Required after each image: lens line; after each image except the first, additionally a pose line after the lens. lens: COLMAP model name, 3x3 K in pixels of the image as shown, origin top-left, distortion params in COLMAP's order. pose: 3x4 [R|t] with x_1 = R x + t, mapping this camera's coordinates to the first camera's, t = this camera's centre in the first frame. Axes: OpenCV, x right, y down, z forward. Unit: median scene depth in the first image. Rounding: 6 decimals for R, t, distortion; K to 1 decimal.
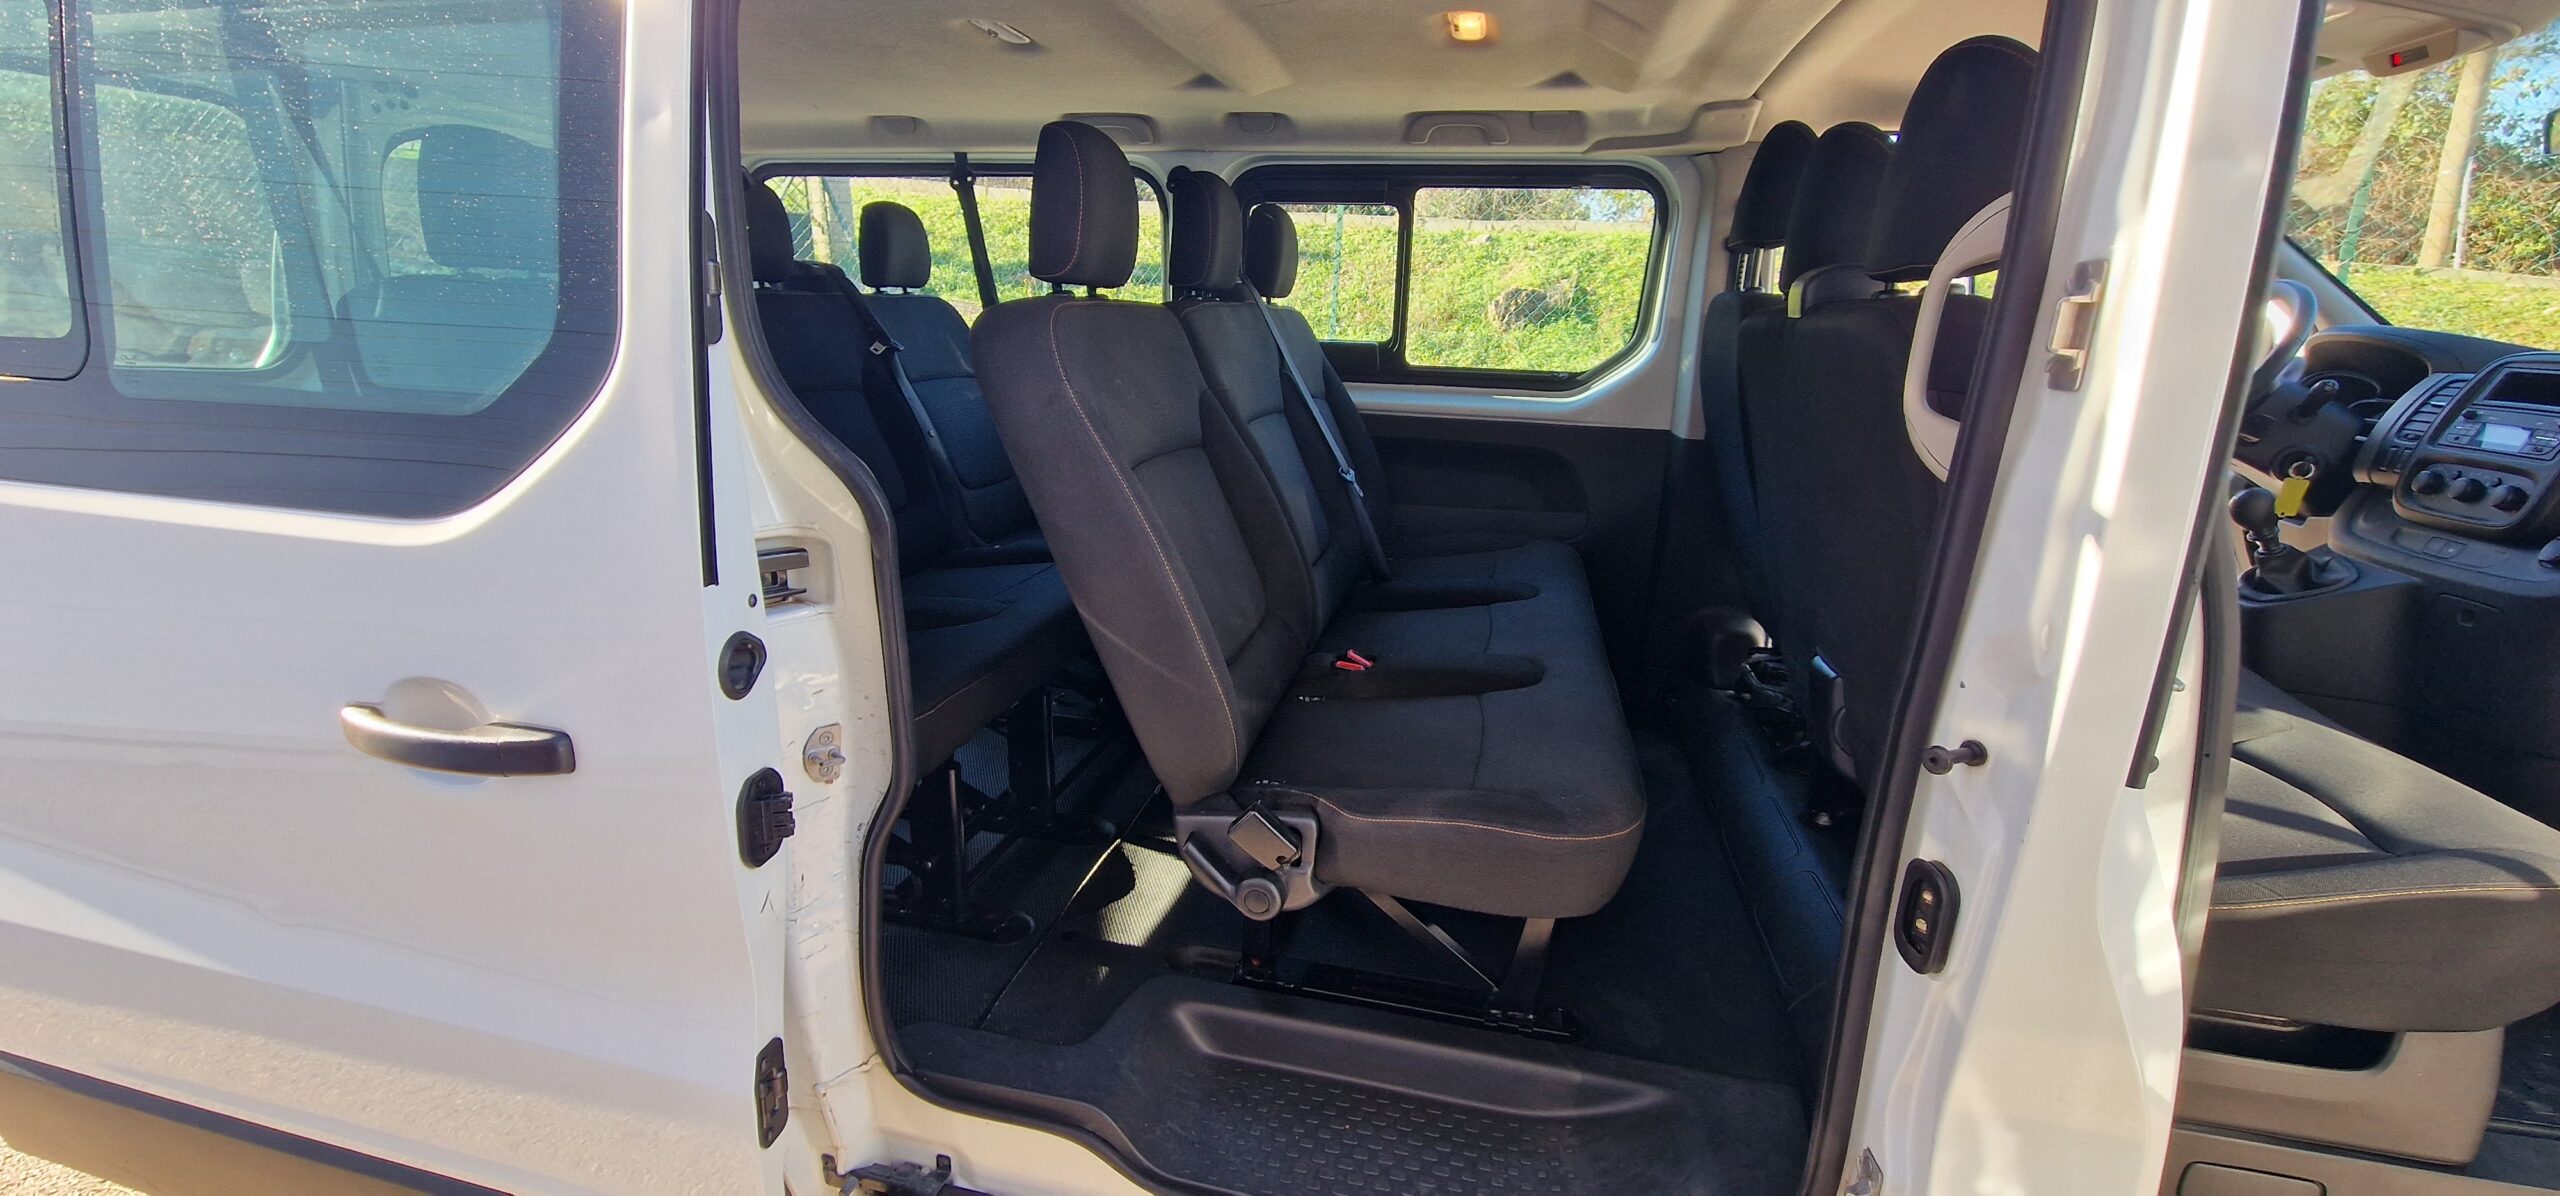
lens RADIAL K [[1059.1, 0, 1267.7], [0, 1059.1, 583.5], [0, 0, 1]] dist [0.004323, -0.003108]
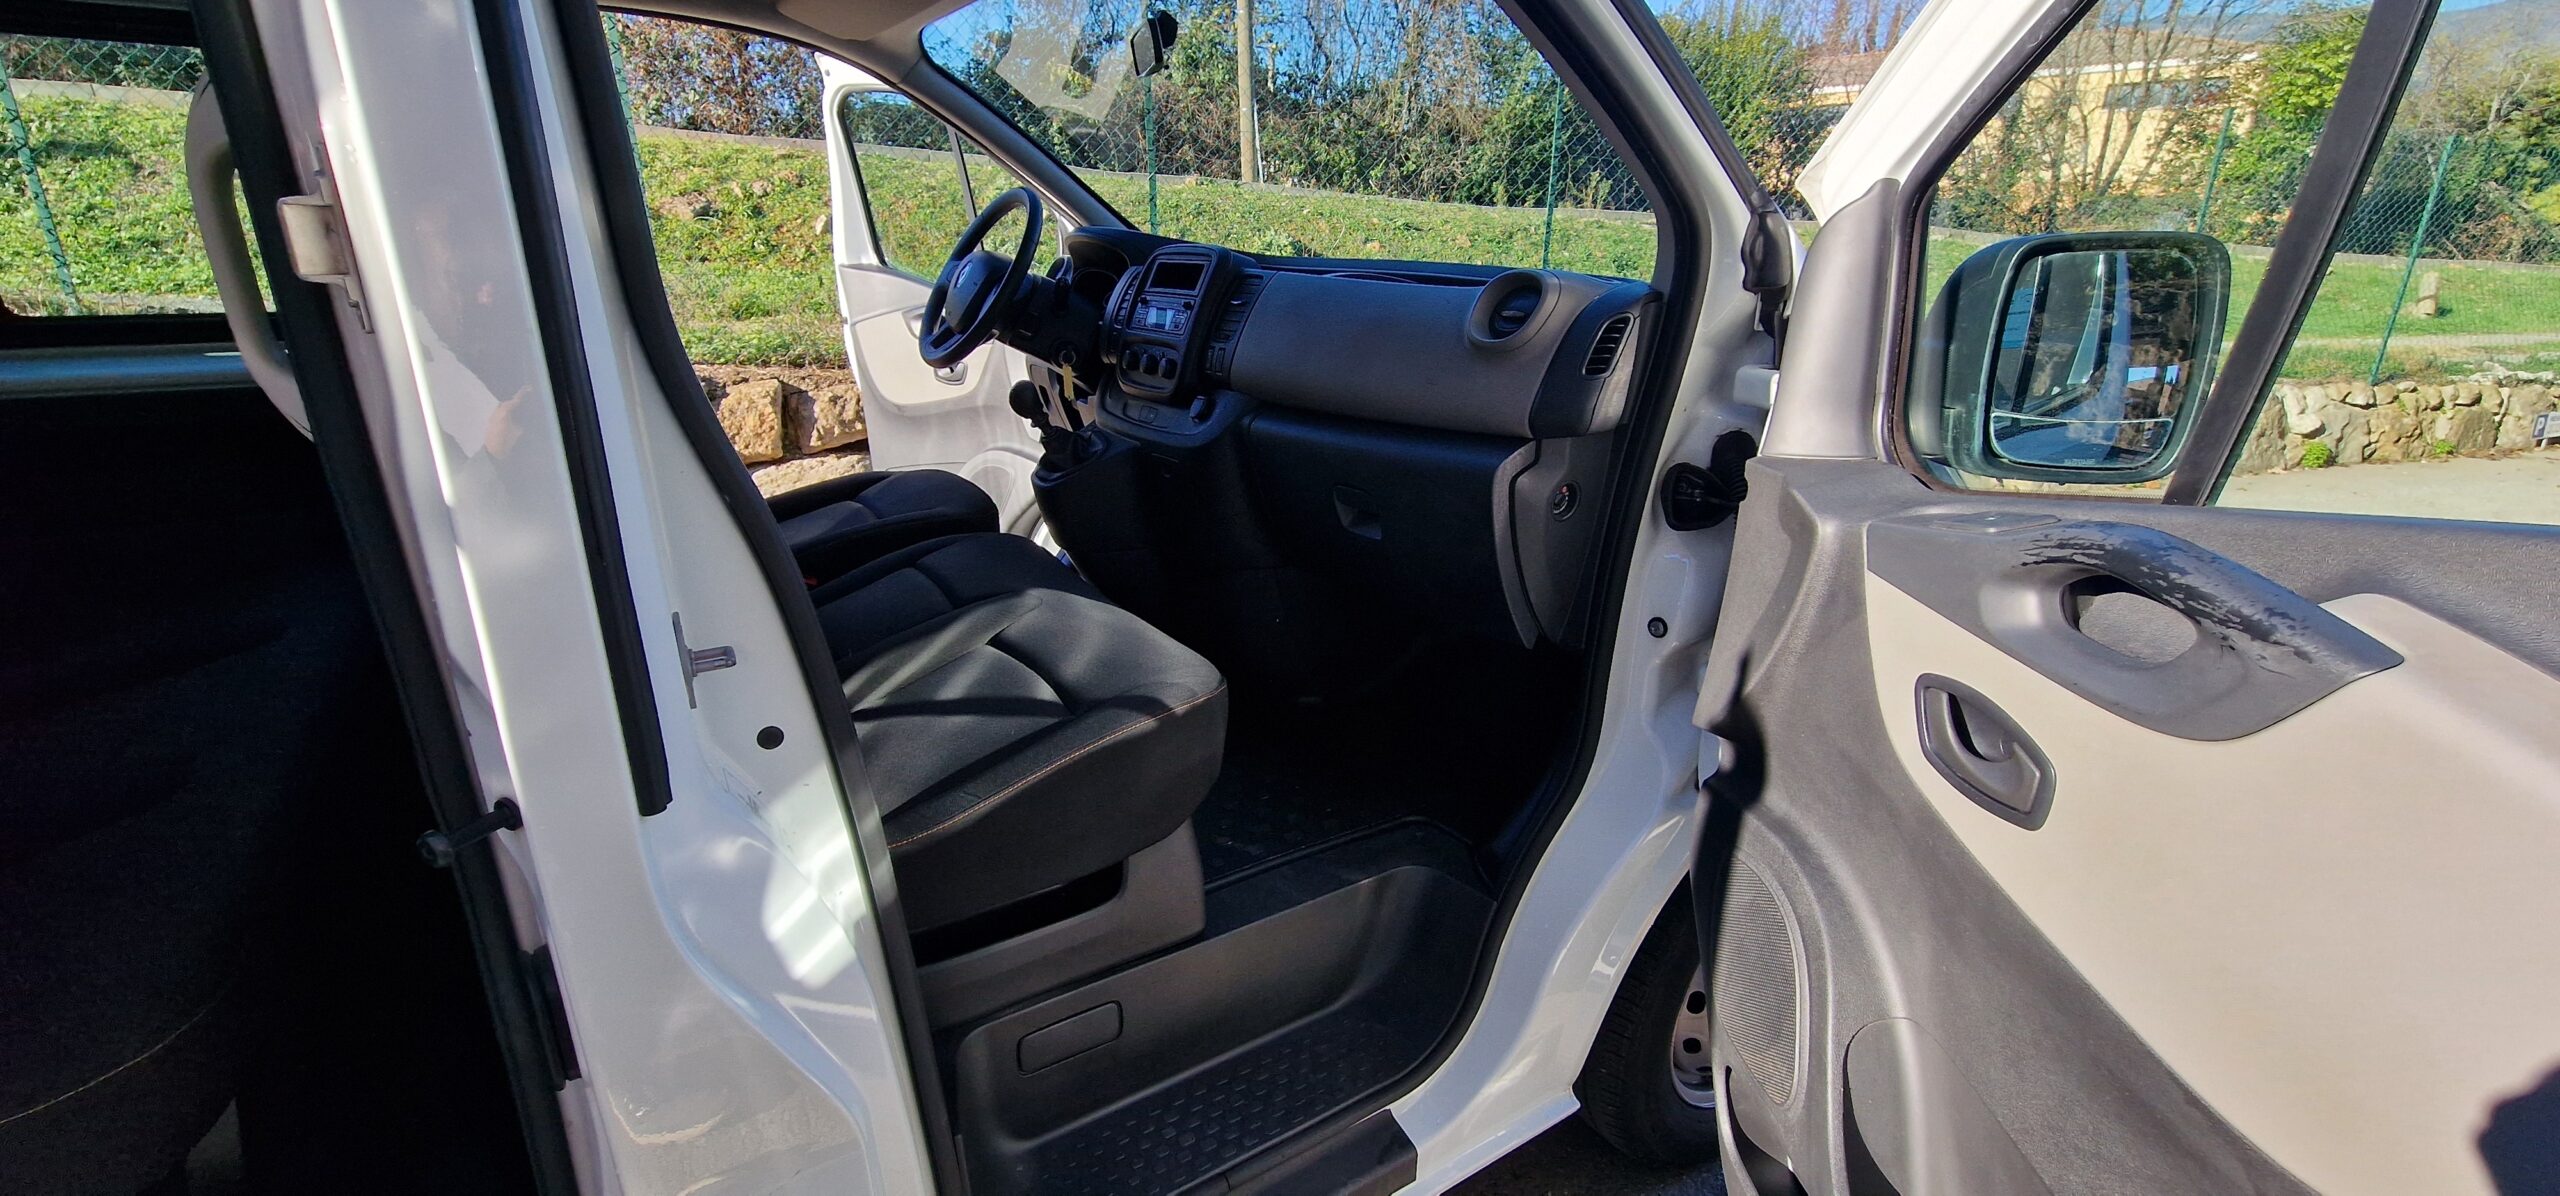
lens RADIAL K [[1059.1, 0, 1257.3], [0, 1059.1, 607.4], [0, 0, 1]] dist [0.004323, -0.003108]
pose [[0.697516, -0.260512, 0.667537, 0.406144], [0.196902, 0.965394, 0.171009, -0.003379], [-0.688986, 0.012158, 0.724673, 0.061077]]
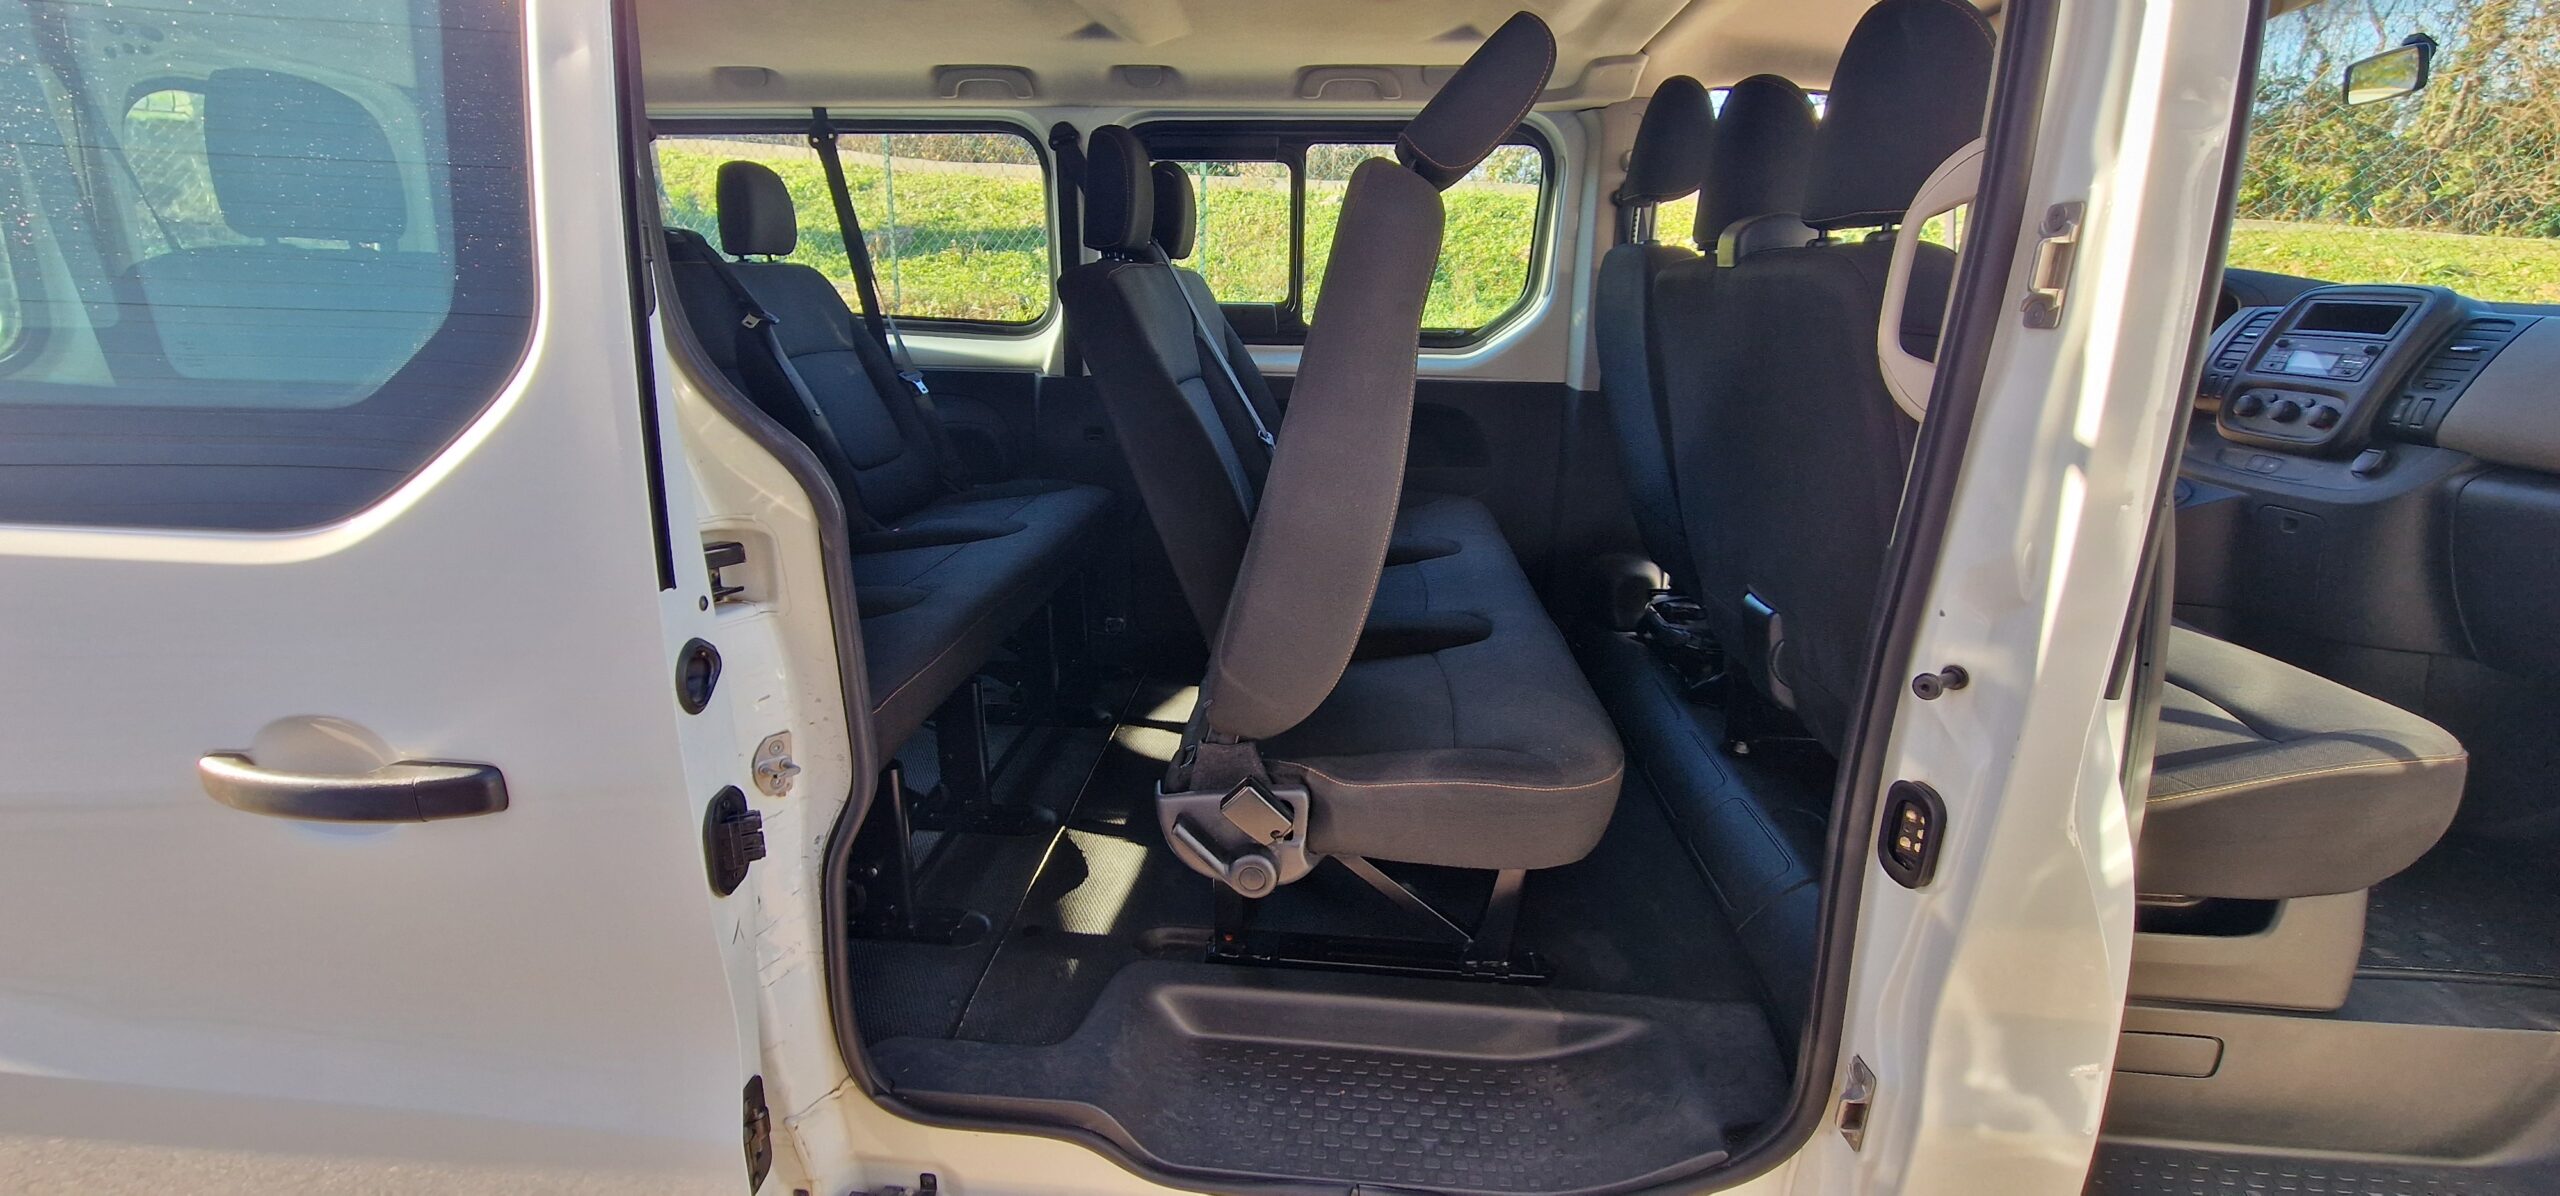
lens RADIAL K [[1059.1, 0, 1273.3], [0, 1059.1, 582.9], [0, 0, 1]] dist [0.004323, -0.003108]
pose [[0.989487, -0.058031, 0.132472, -0.098312], [0.053820, 0.997932, 0.035156, -0.005267], [-0.134238, -0.027656, 0.990563, 0.034692]]
